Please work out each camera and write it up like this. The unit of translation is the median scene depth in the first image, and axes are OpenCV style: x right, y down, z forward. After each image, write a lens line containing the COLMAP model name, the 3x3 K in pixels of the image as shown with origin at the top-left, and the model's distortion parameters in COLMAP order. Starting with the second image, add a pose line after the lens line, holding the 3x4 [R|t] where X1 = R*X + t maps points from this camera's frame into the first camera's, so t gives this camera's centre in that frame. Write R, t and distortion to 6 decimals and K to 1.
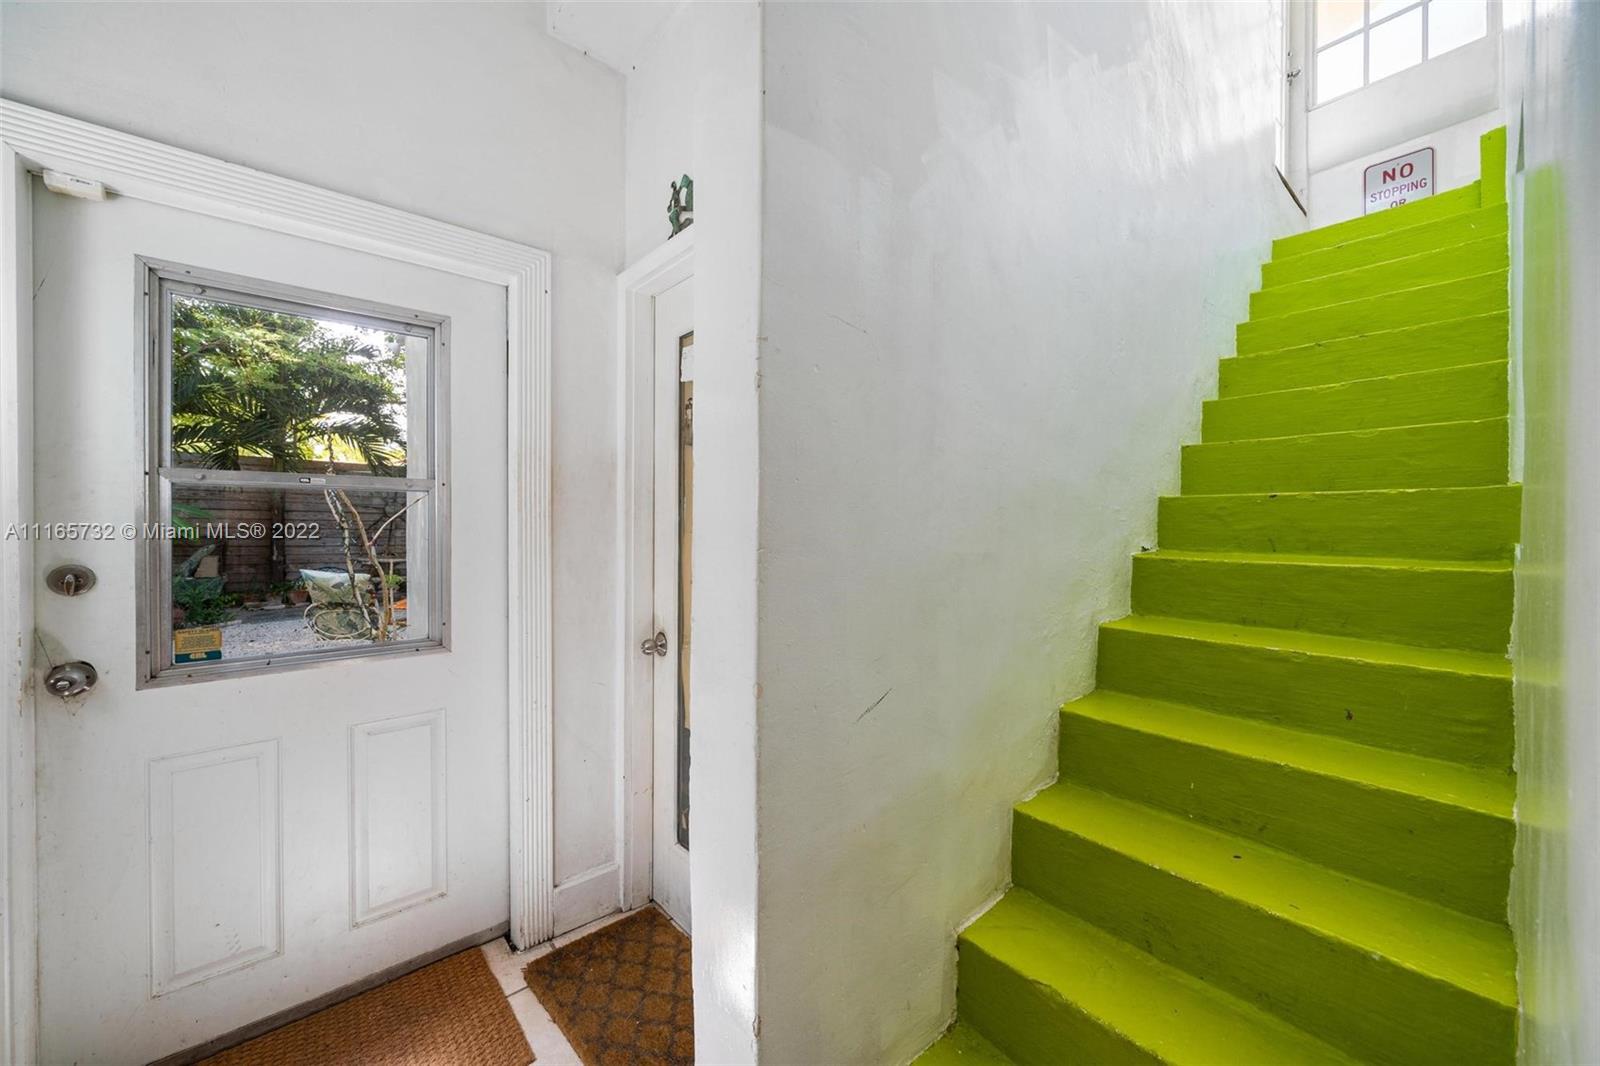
lens RADIAL K [[619.5, 0, 815.5], [0, 619.5, 538.3], [0, 0, 1]] dist [0.002546, 0.000180]
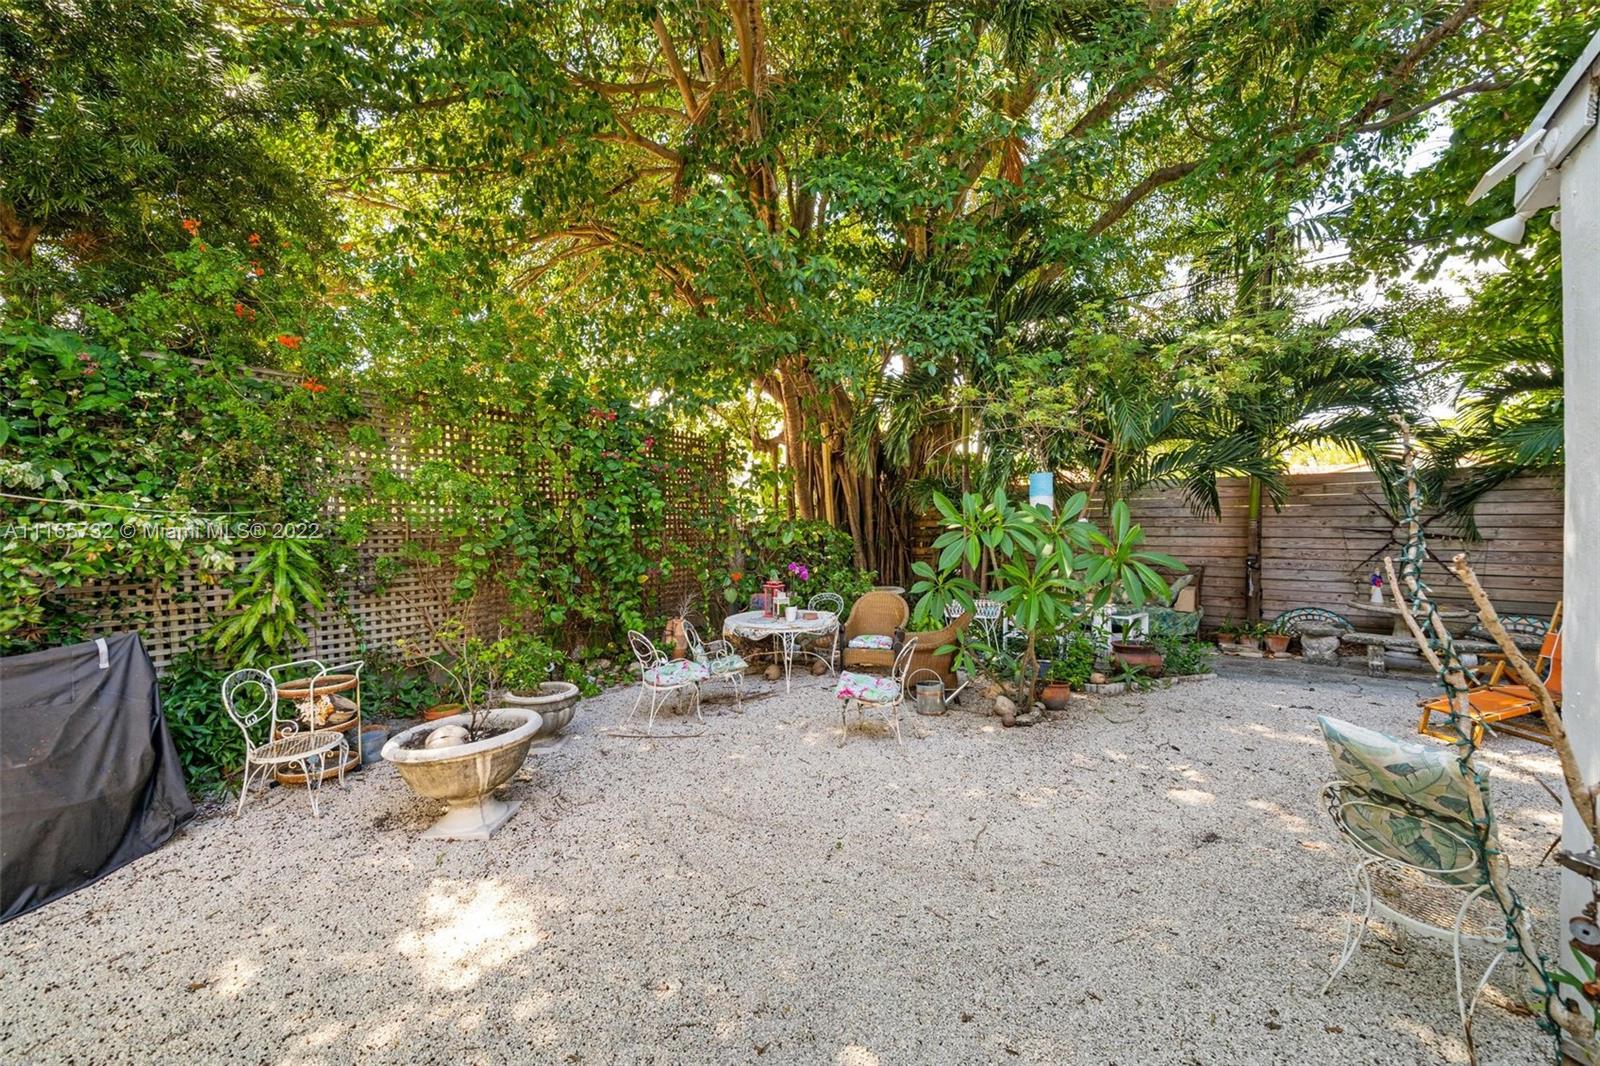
lens RADIAL K [[619.5, 0, 812.2], [0, 619.5, 541.8], [0, 0, 1]] dist [0.002546, 0.000180]
pose [[0.243578, 0.001857, -0.969880, -0.196387], [-0.002324, 0.999996, 0.001331, -0.041200], [0.969879, 0.001930, 0.243581, 0.213392]]
